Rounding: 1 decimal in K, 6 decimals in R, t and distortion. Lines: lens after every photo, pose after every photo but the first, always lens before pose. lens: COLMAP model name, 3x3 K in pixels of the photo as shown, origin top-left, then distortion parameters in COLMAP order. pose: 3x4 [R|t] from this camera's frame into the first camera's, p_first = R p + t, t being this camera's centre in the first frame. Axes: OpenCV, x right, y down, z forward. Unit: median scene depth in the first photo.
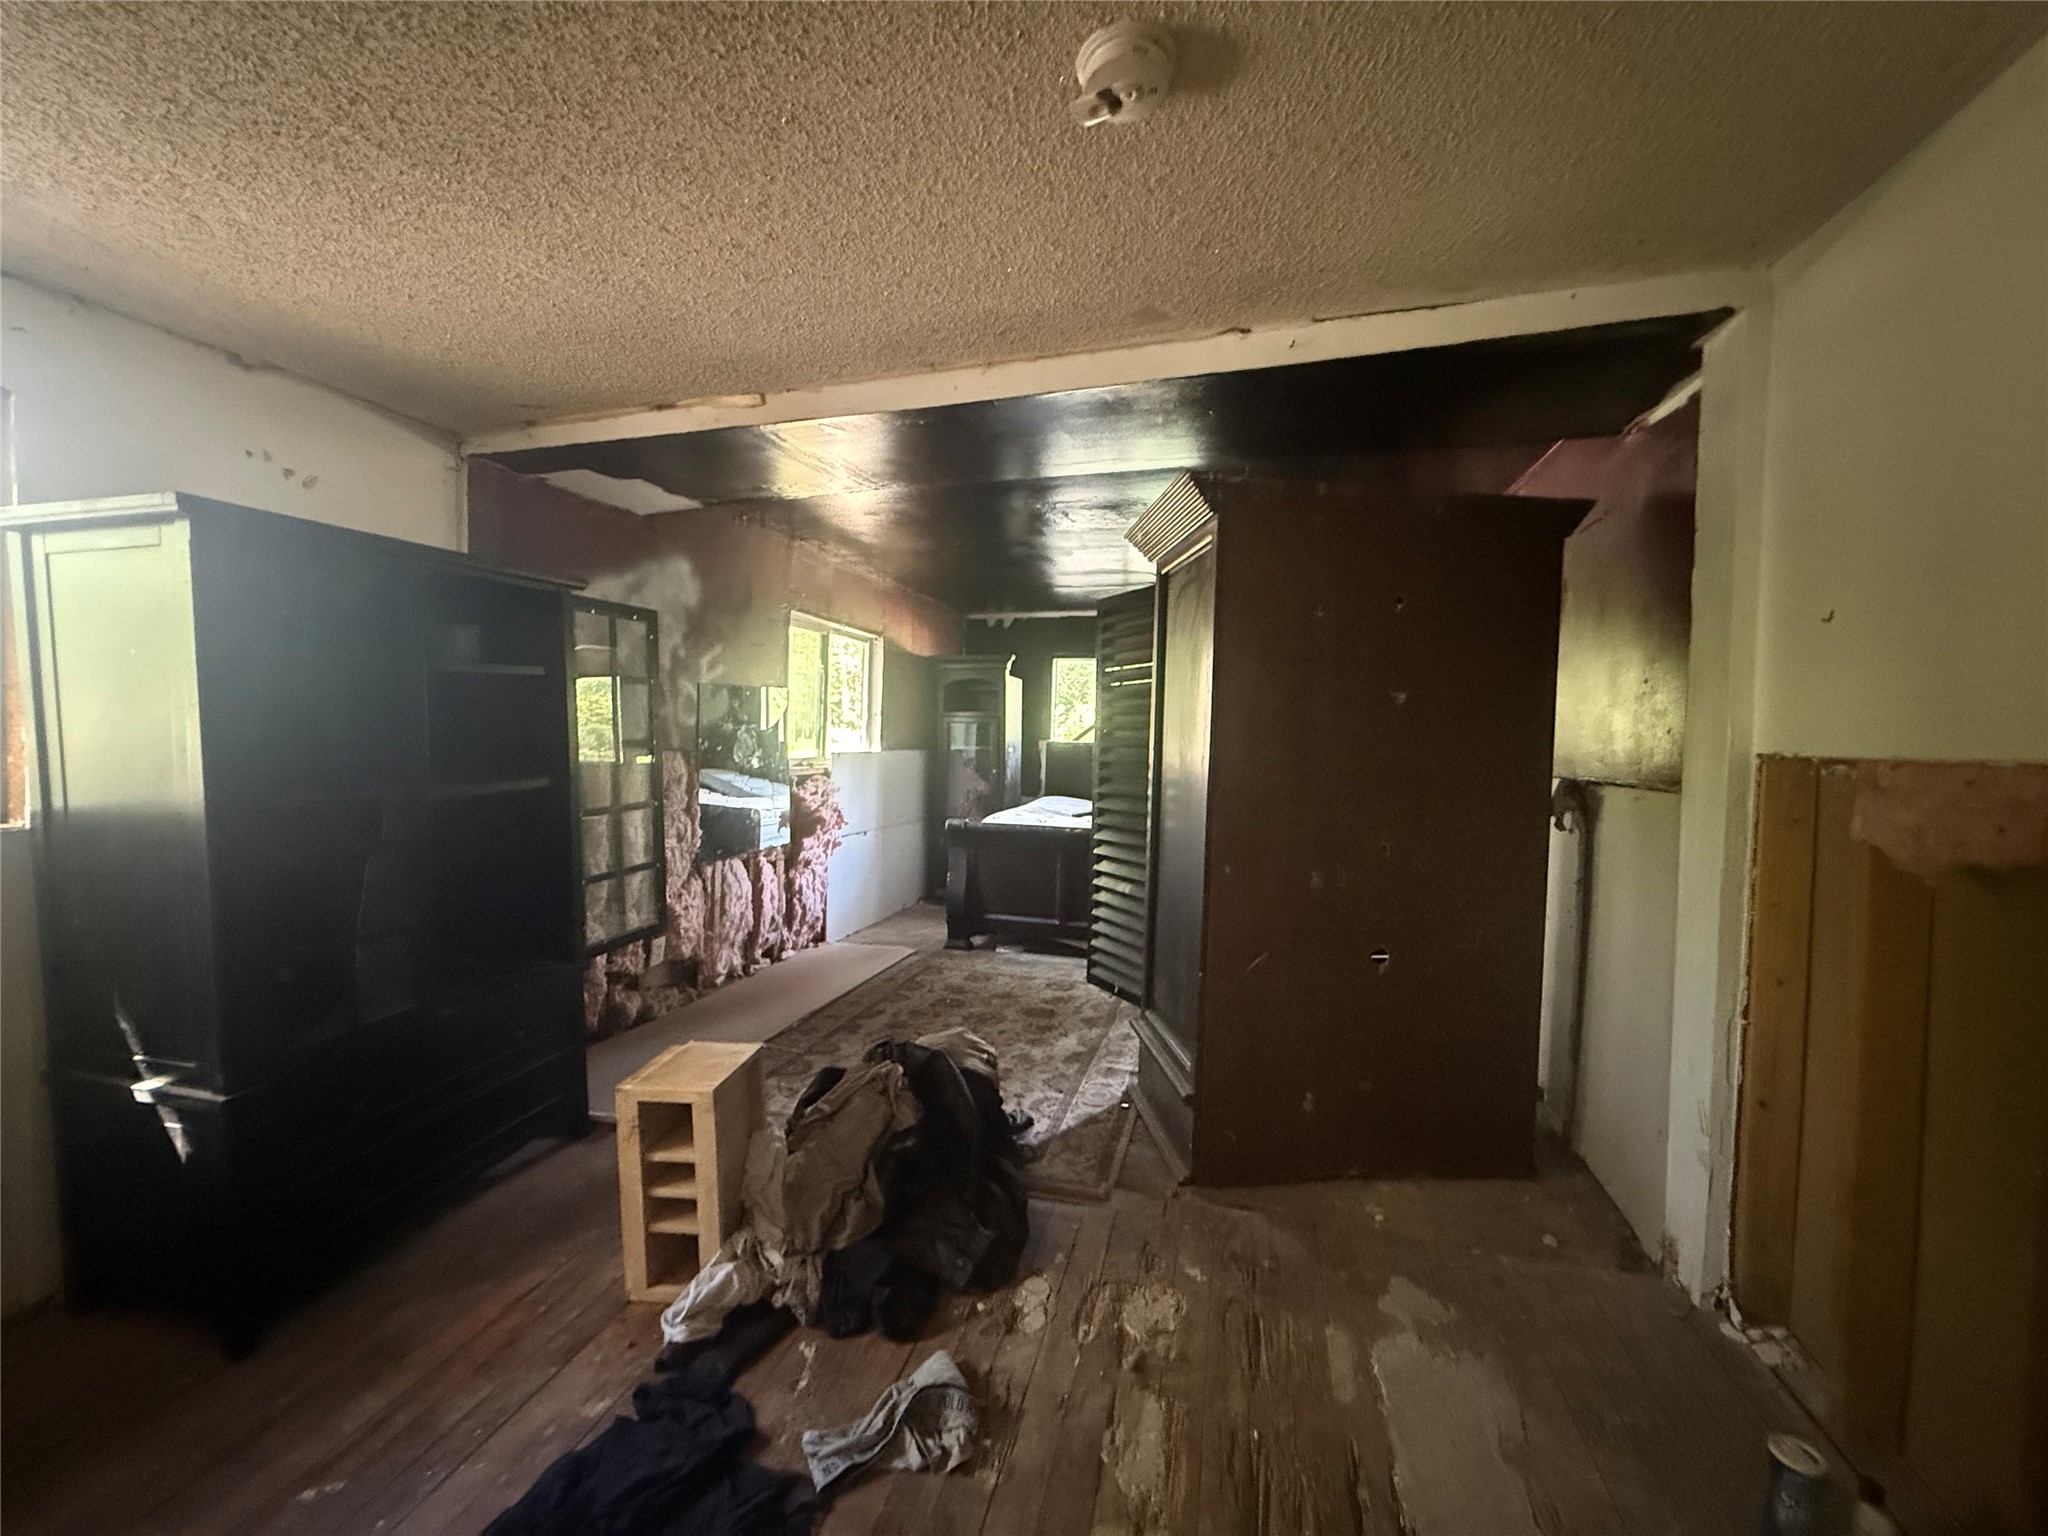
lens RADIAL K [[819.9, 0, 1023.6], [0, 819.9, 769.7], [0, 0, 1]] dist [0.000982, -0.000043]
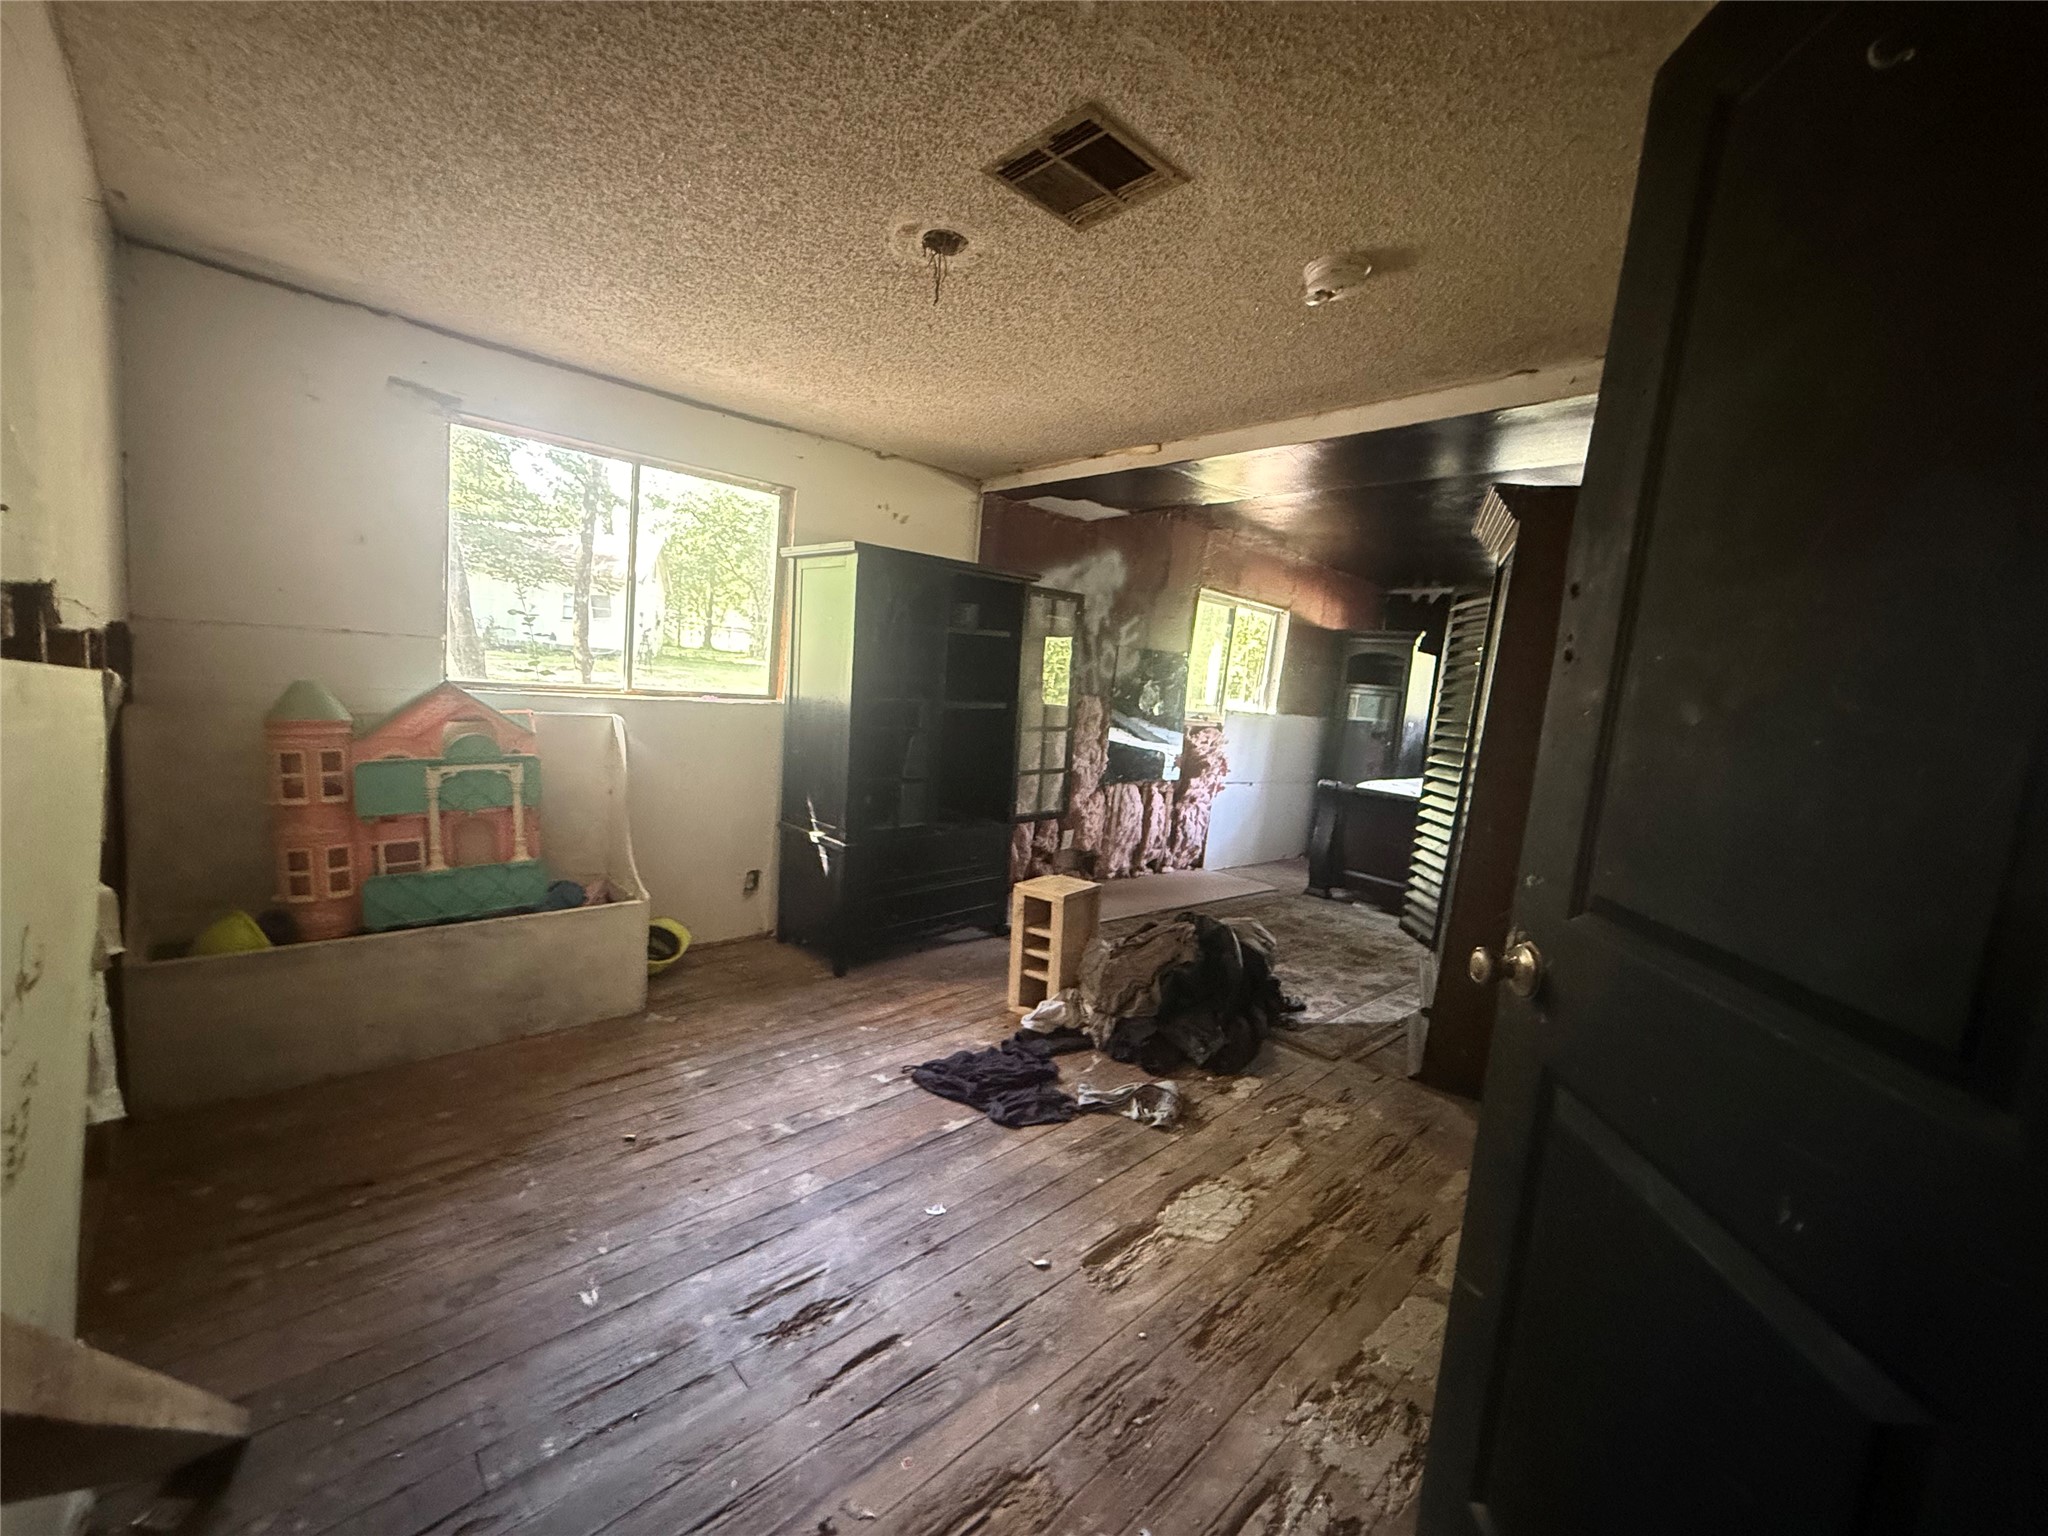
lens RADIAL K [[819.9, 0, 1023.9], [0, 819.9, 769.7], [0, 0, 1]] dist [0.000982, -0.000043]
pose [[0.854917, 0.122778, -0.504026, 0.222368], [-0.101504, 0.992399, 0.069575, 0.020921], [0.508738, -0.008320, 0.860881, -0.287907]]
